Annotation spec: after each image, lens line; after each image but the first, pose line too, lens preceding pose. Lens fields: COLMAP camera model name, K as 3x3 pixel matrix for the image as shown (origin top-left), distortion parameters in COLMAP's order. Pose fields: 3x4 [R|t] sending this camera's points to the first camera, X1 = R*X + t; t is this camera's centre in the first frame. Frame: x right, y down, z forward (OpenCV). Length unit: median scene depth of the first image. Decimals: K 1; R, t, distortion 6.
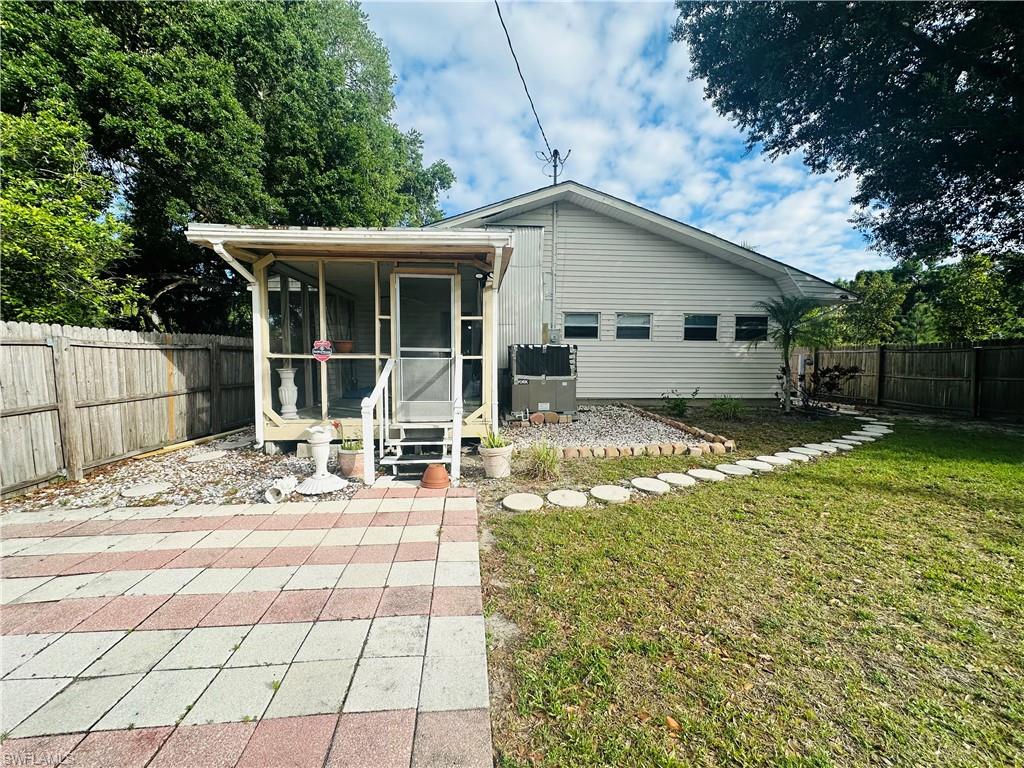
lens RADIAL K [[412.0, 0, 512.0], [0, 412.0, 384.0], [0, 0, 1]] dist [0.001076, 0.000125]
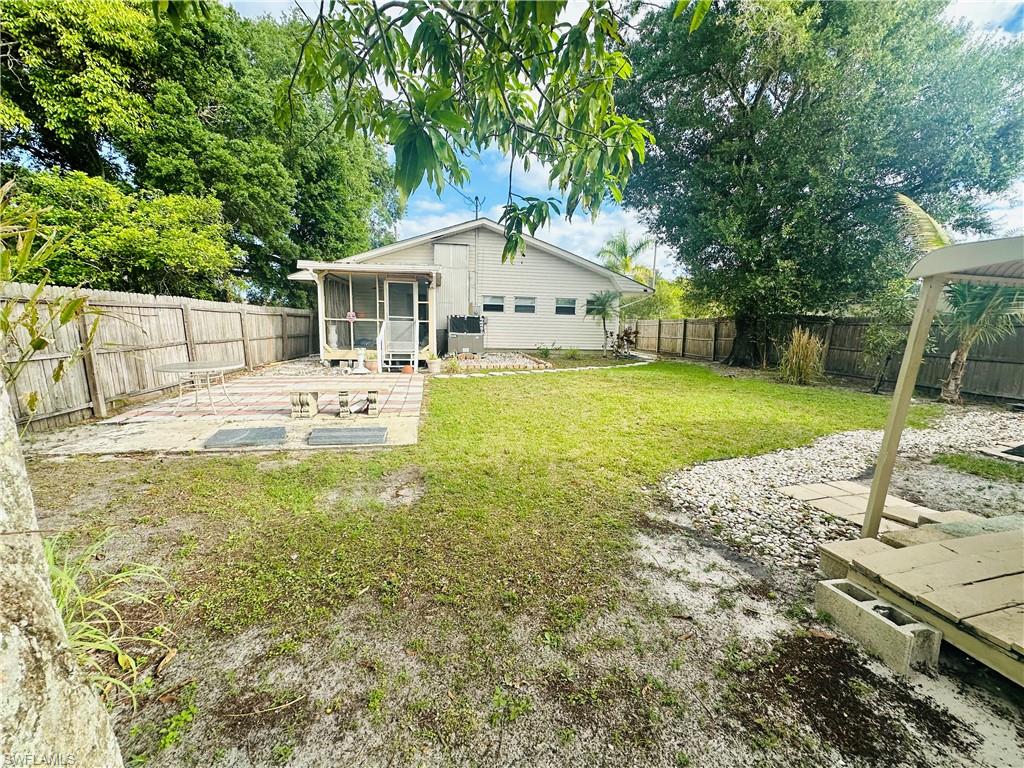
lens RADIAL K [[412.0, 0, 512.0], [0, 412.0, 384.0], [0, 0, 1]] dist [0.001076, 0.000125]
pose [[0.996039, 0.002884, 0.088866, 0.147122], [-0.009447, 0.997249, 0.073519, 0.084461], [-0.088409, -0.074067, 0.993327, -1.015457]]
